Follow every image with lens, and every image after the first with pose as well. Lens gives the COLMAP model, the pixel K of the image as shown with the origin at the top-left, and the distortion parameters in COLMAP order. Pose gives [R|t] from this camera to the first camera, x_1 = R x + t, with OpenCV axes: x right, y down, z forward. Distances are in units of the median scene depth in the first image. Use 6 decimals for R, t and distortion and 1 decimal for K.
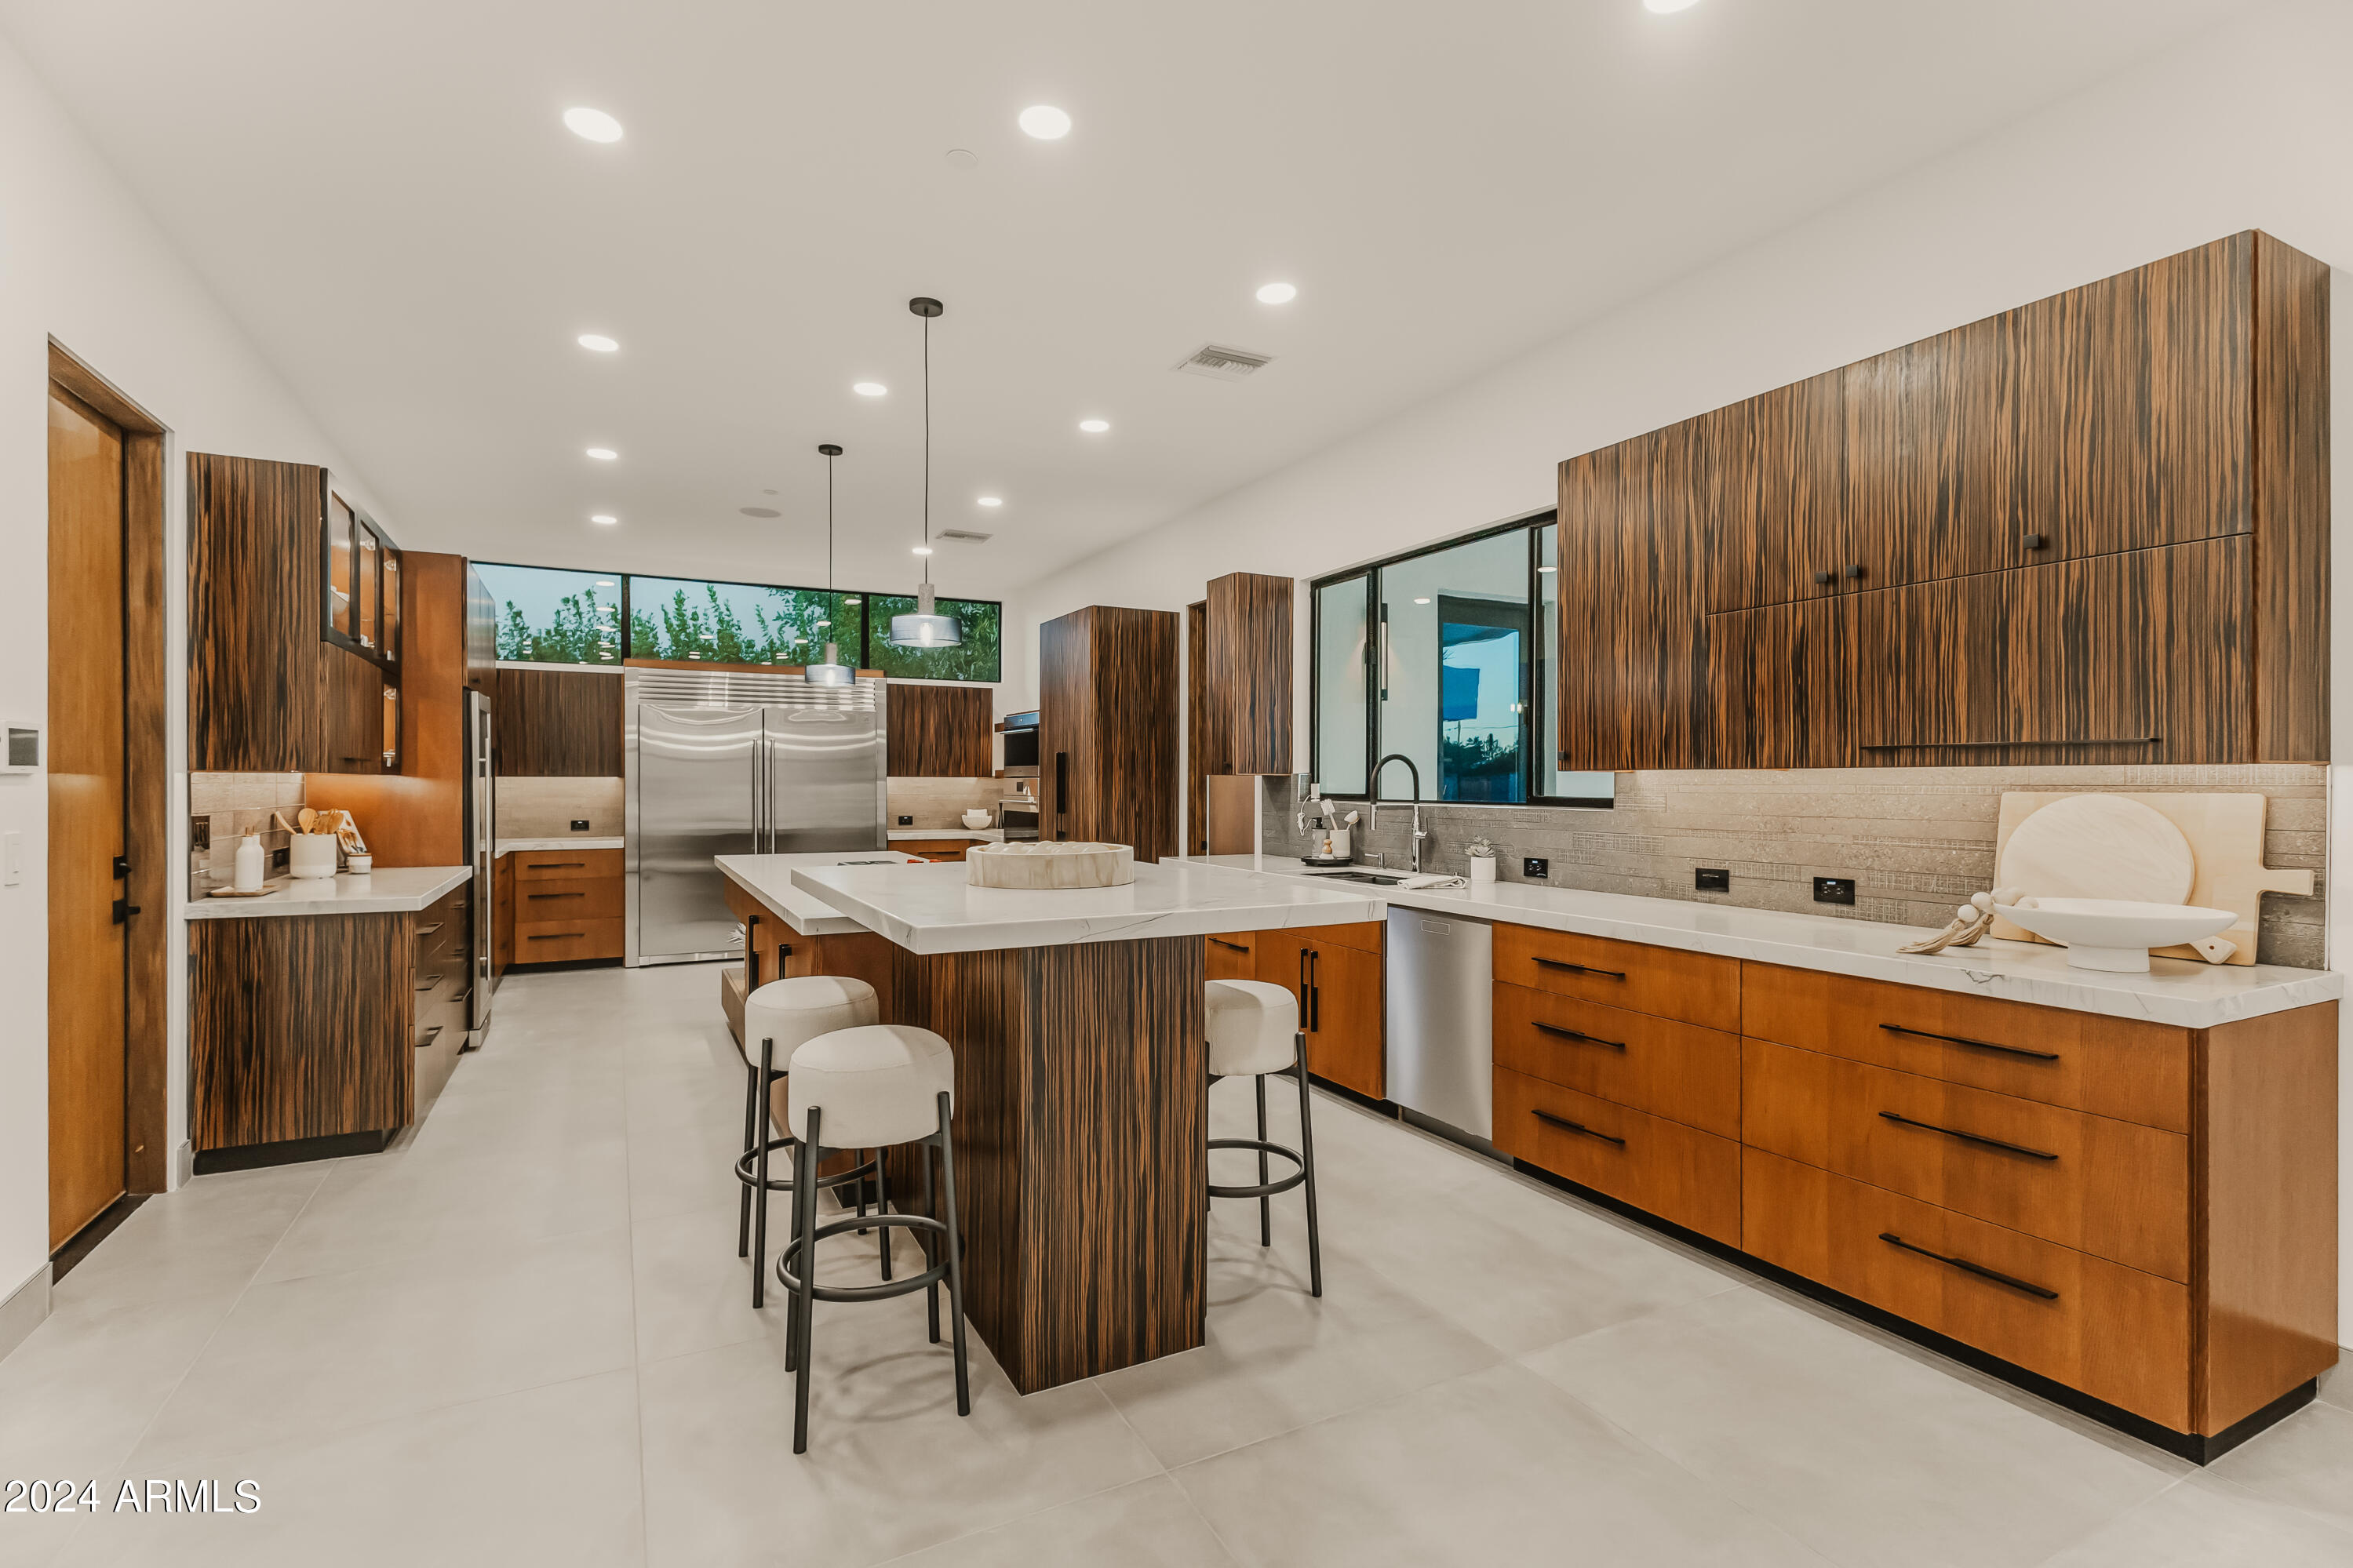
lens RADIAL K [[1098.0, 0, 1176.5], [0, 1098.0, 784.0], [0, 0, 1]] dist [0.000543, 0.000246]
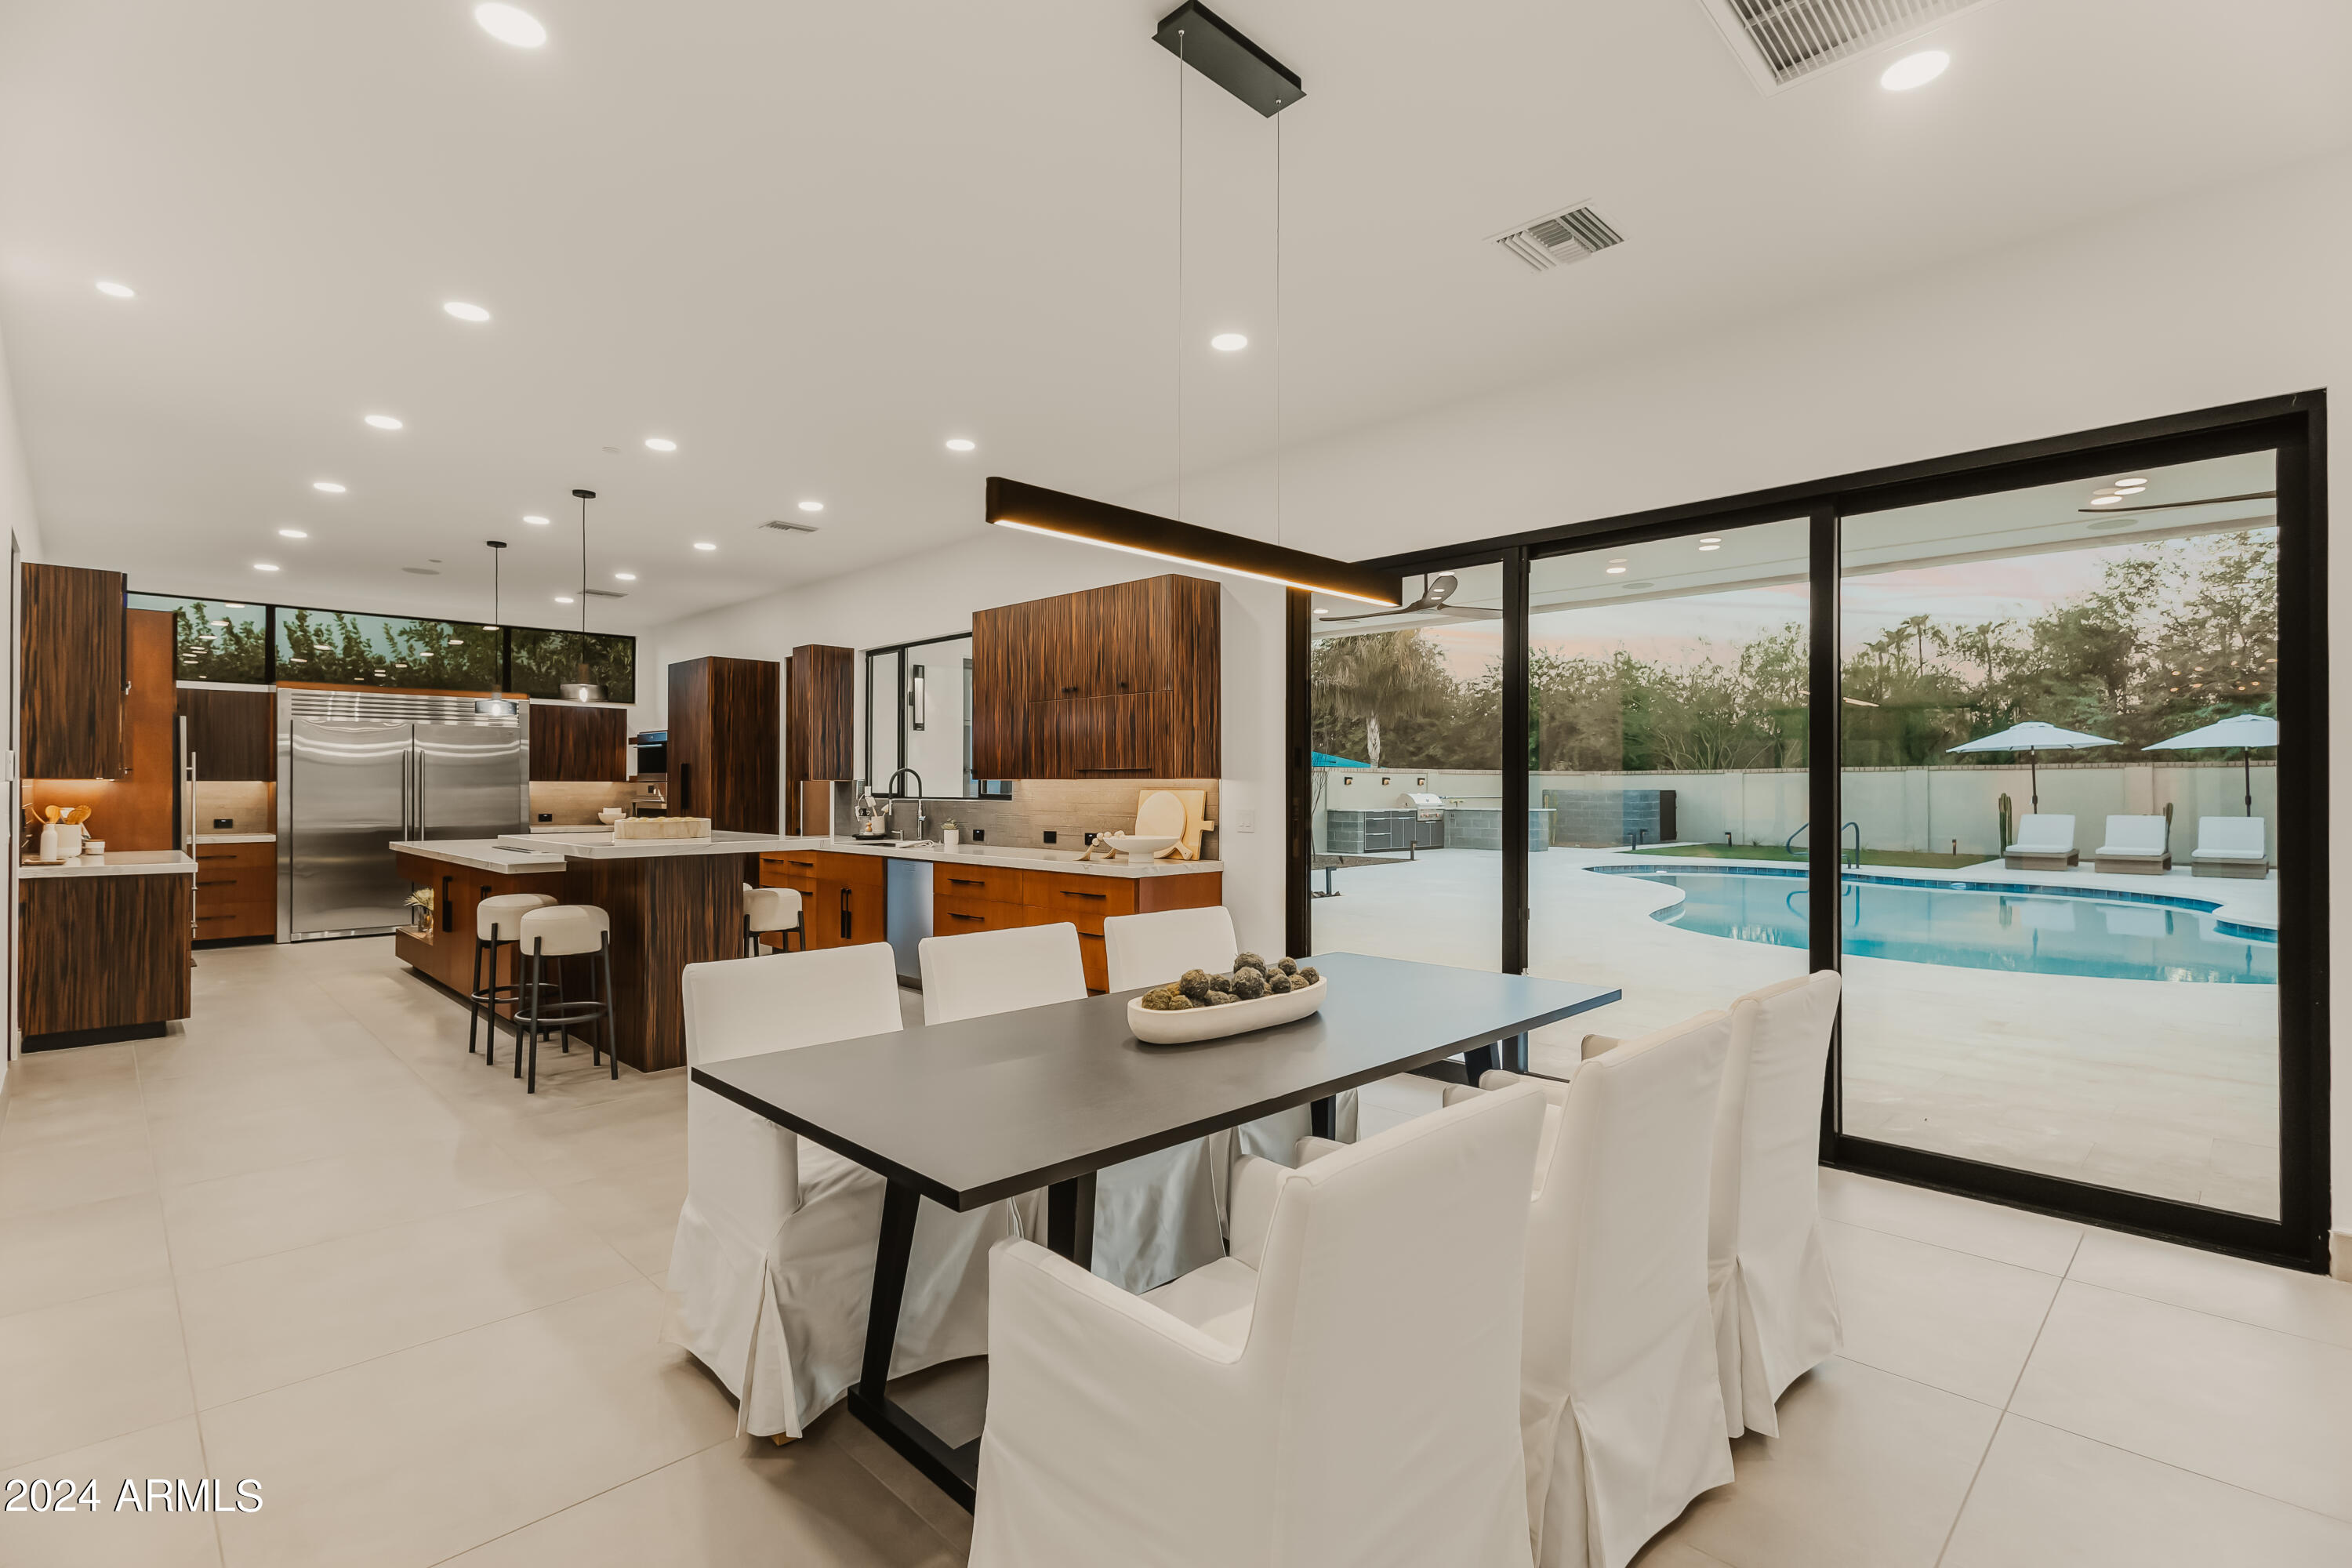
lens RADIAL K [[1088.5, 0, 1189.9], [0, 1088.5, 781.3], [0, 0, 1]] dist [0.012833, -0.000184]
pose [[0.951664, 0.001040, 0.307141, 0.103123], [0.000566, 0.999987, -0.005139, 0.000432], [-0.307142, 0.005065, 0.951650, -0.650127]]
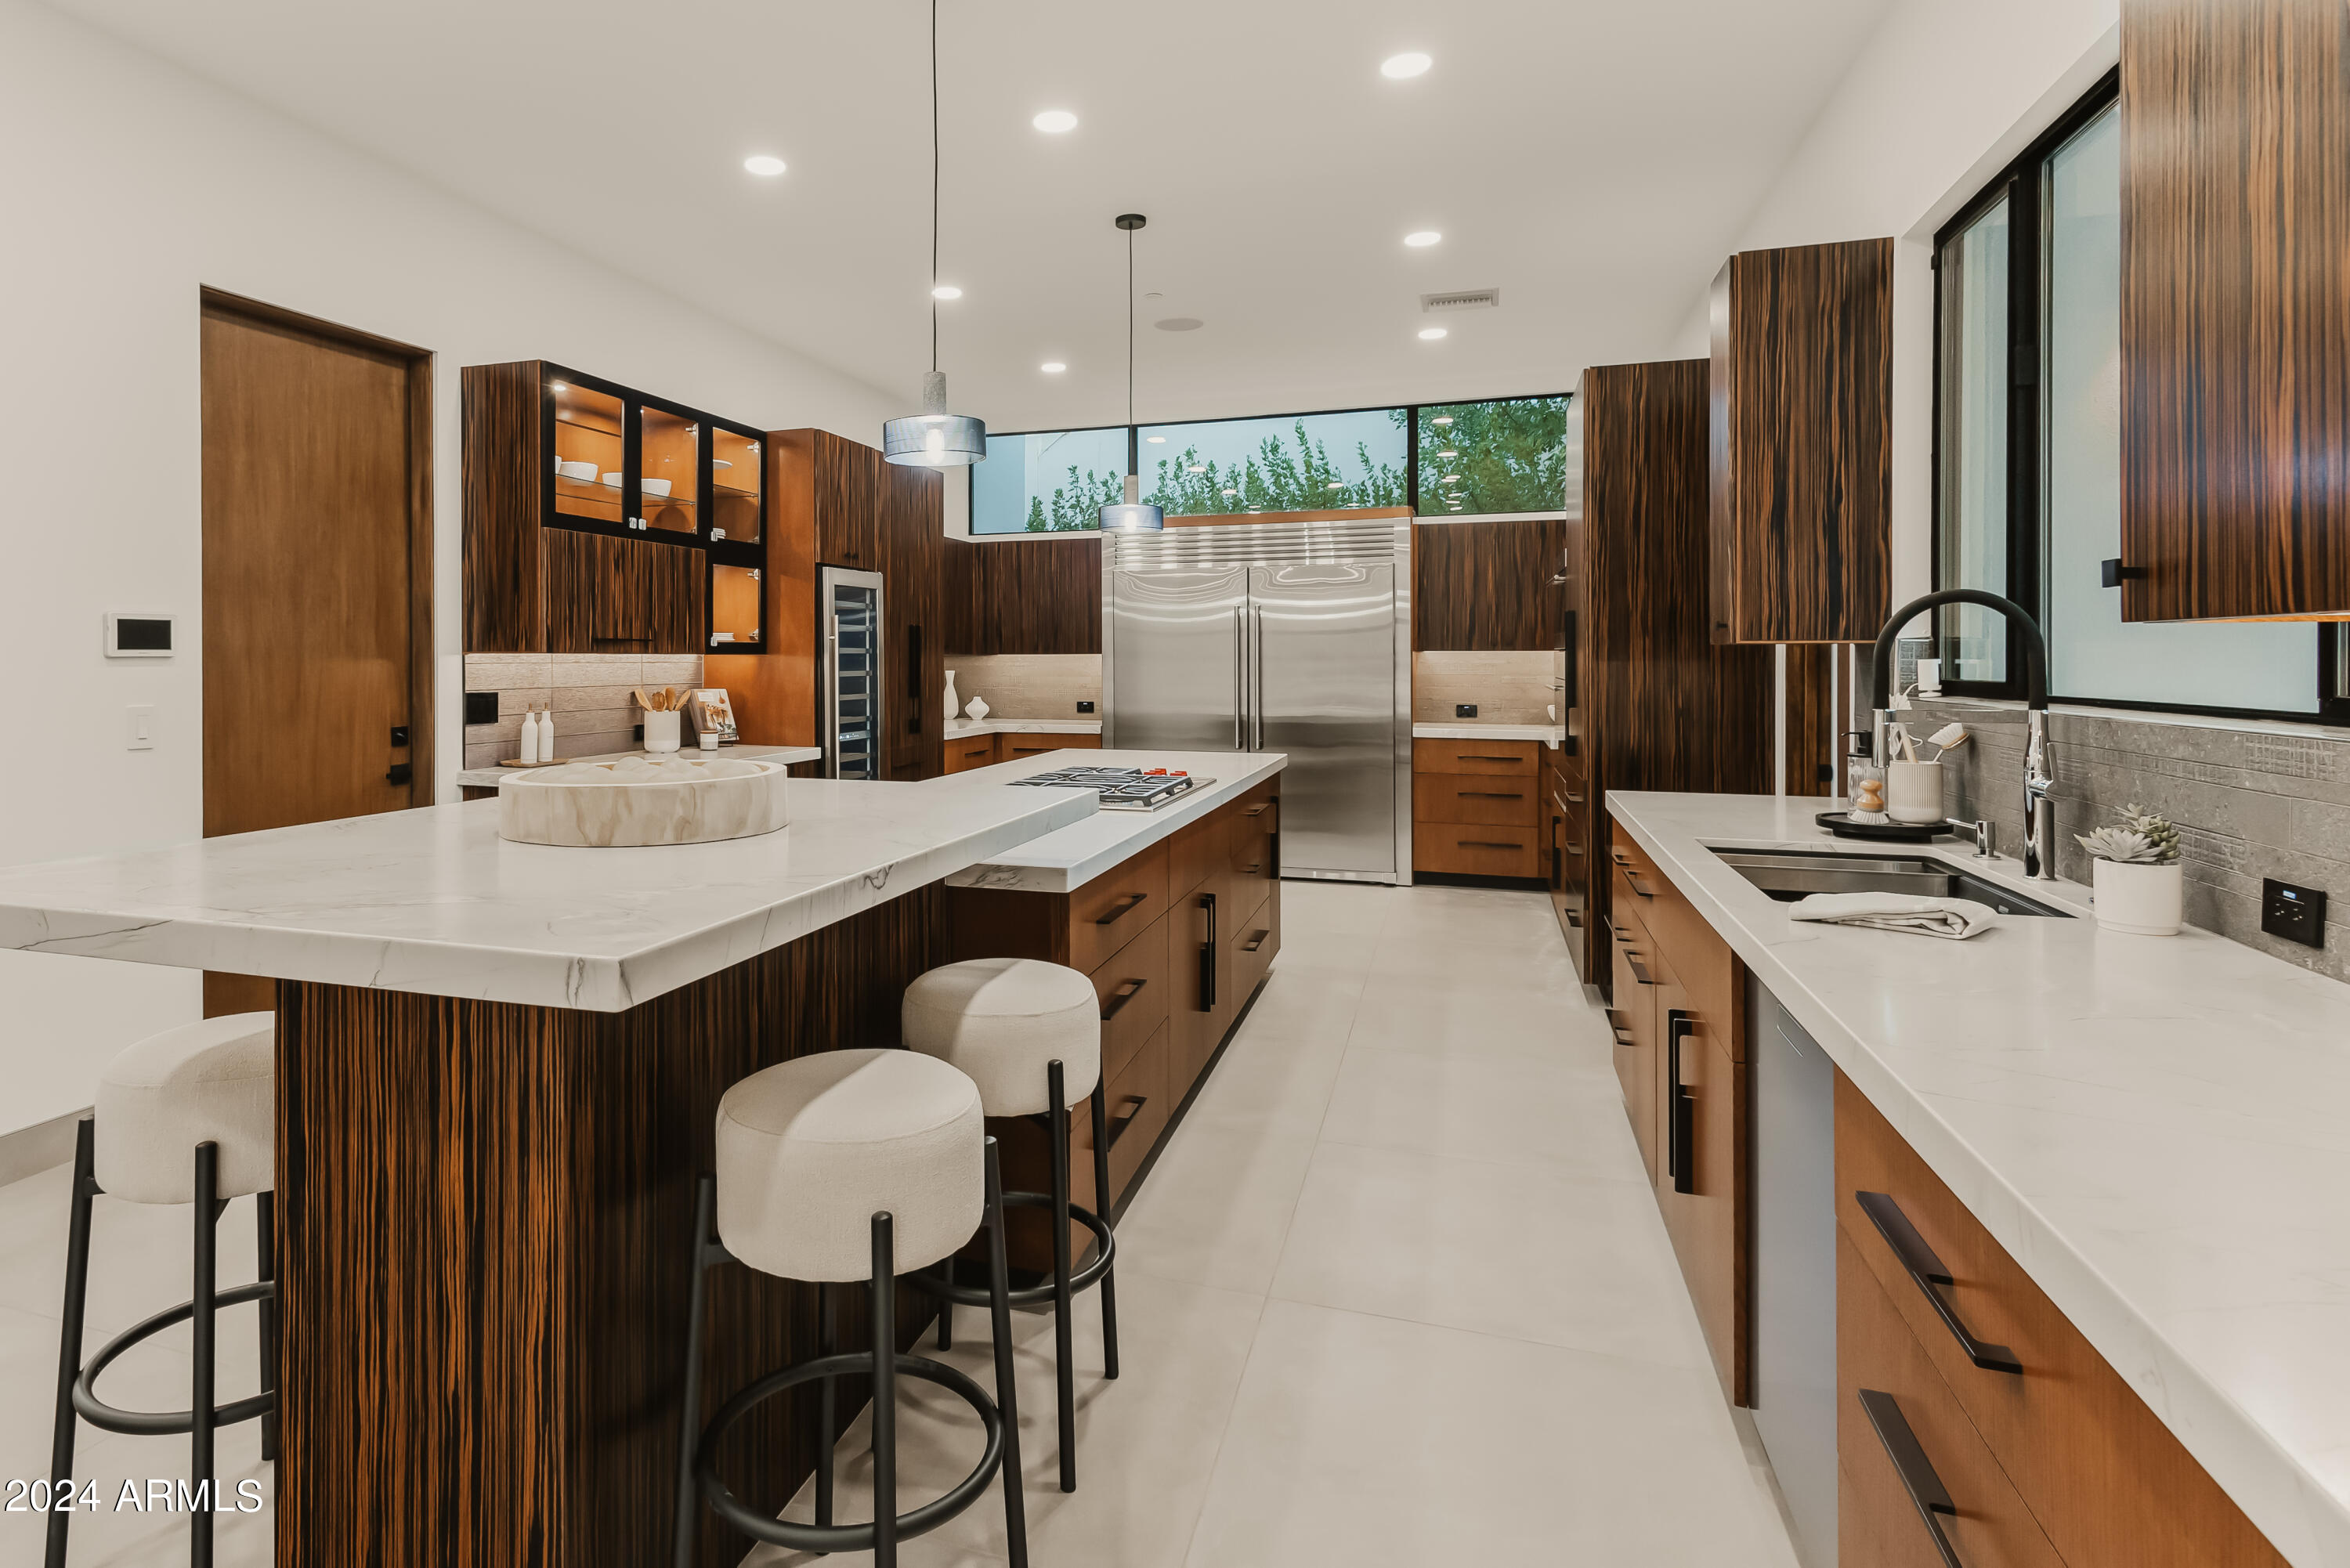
lens RADIAL K [[1263.6, 0, 1007.2], [0, 1263.6, 660.5], [0, 0, 1]] dist [0.012390, 0.000237]
pose [[0.674003, -0.001990, -0.738726, 0.309921], [0.002401, 0.999997, -0.000503, -0.000966], [0.738725, -0.001434, 0.674005, 0.396310]]
